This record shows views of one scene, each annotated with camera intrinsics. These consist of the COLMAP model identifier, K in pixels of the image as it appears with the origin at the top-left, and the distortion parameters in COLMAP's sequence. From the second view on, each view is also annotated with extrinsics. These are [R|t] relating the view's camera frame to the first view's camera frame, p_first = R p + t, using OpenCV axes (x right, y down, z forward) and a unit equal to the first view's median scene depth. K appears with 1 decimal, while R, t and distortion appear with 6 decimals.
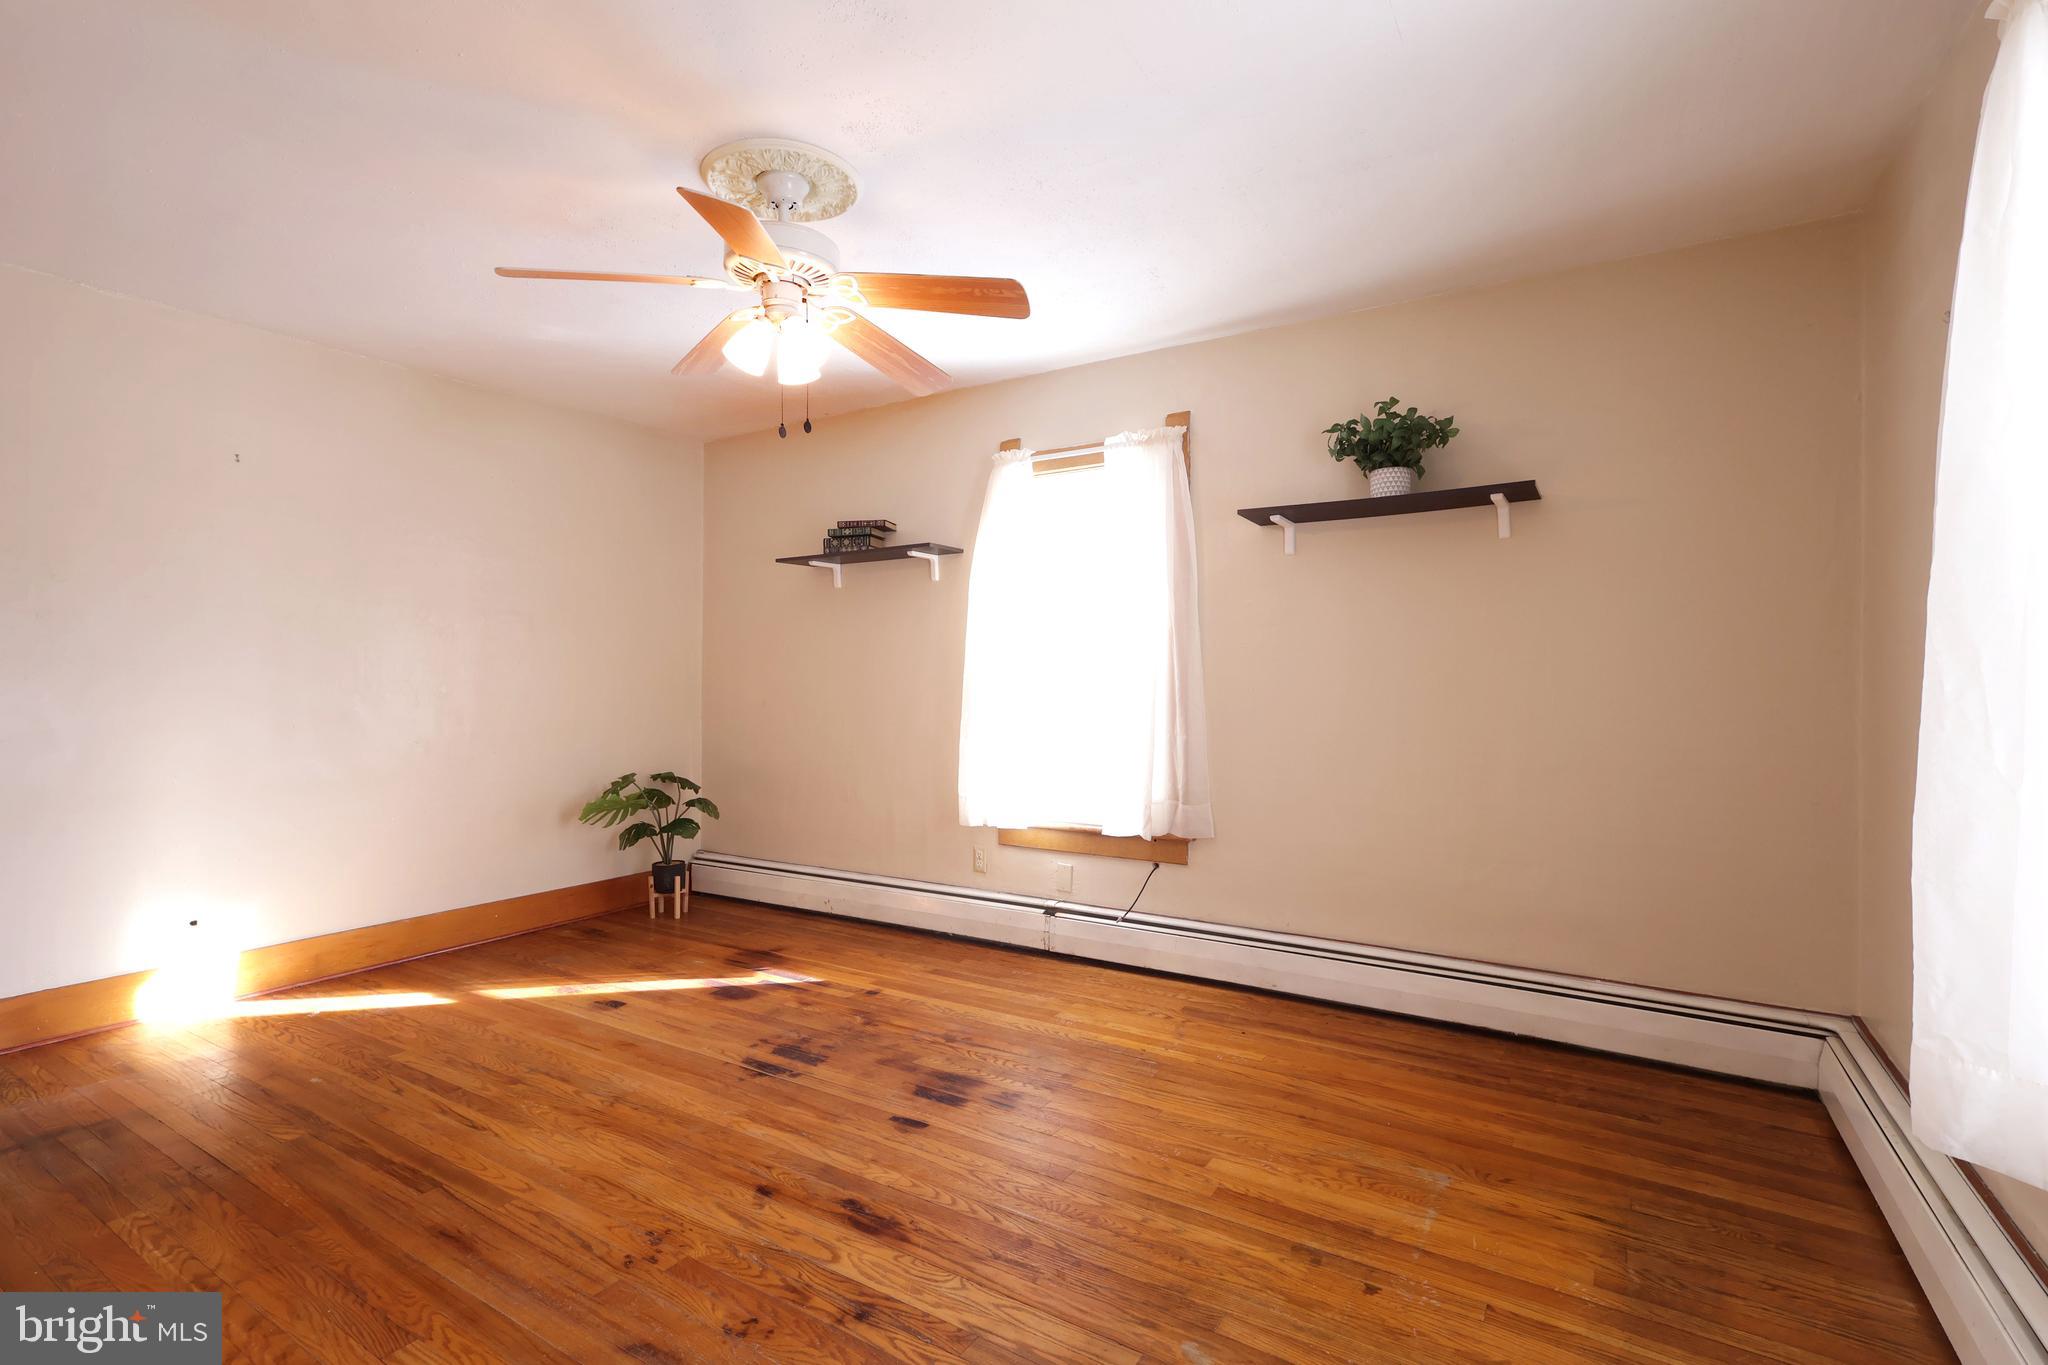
lens RADIAL K [[936.6, 0, 1008.0], [0, 936.6, 661.4], [0, 0, 1]] dist [0.004423, 0.000667]
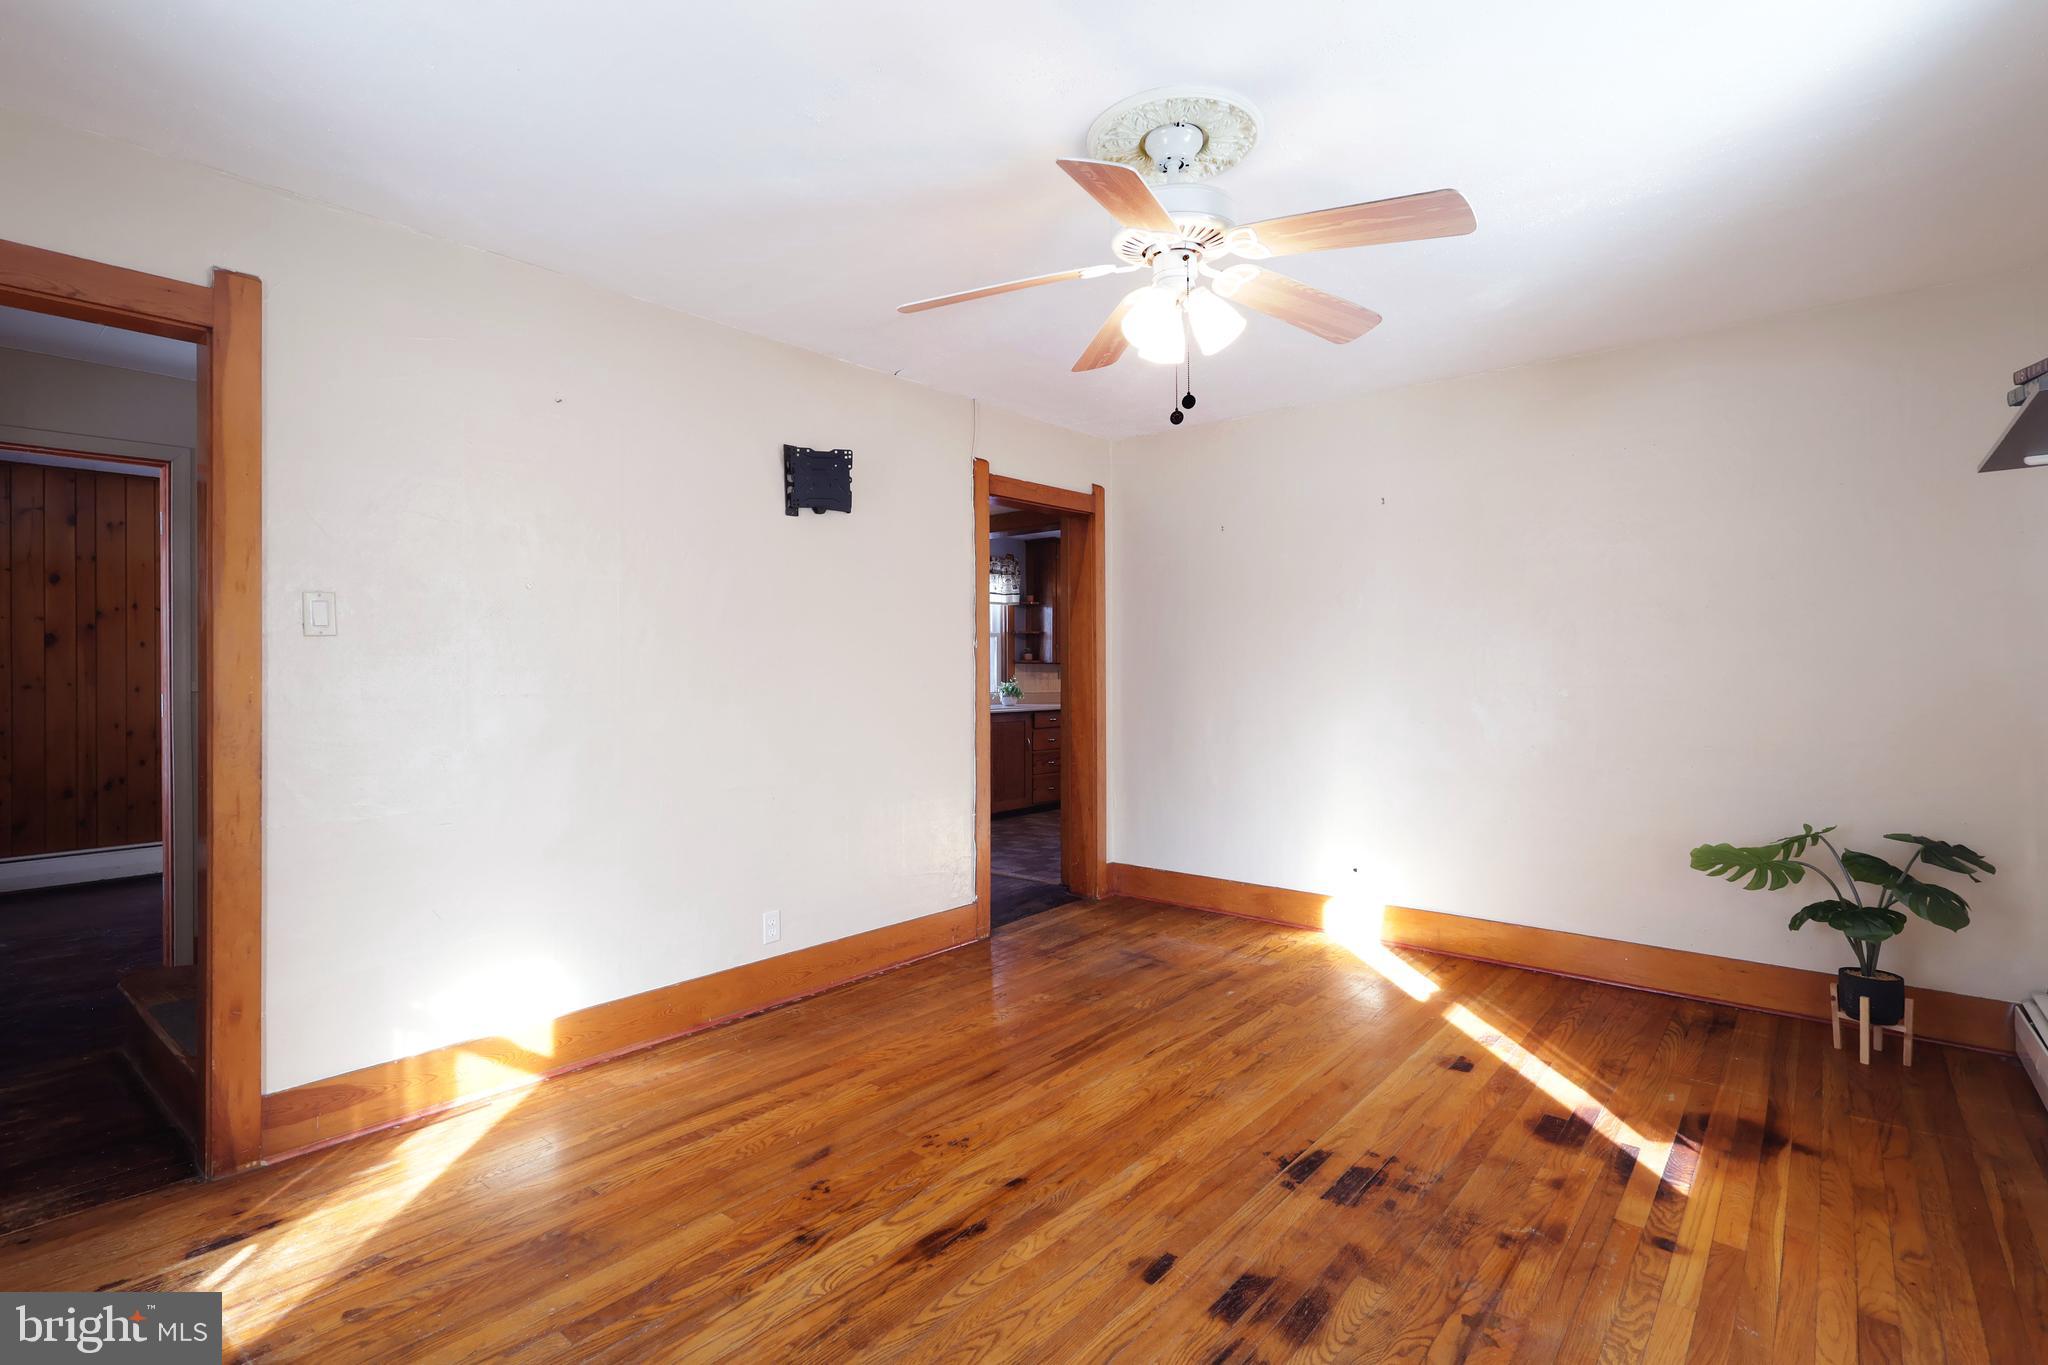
lens RADIAL K [[992.1, 0, 1046.6], [0, 992.1, 677.6], [0, 0, 1]] dist [0.000408, 0.006667]
pose [[-0.117335, 0.010715, -0.993035, 0.617481], [0.021566, 0.999733, 0.008239, -0.006143], [0.992858, -0.020449, -0.117535, 0.872350]]
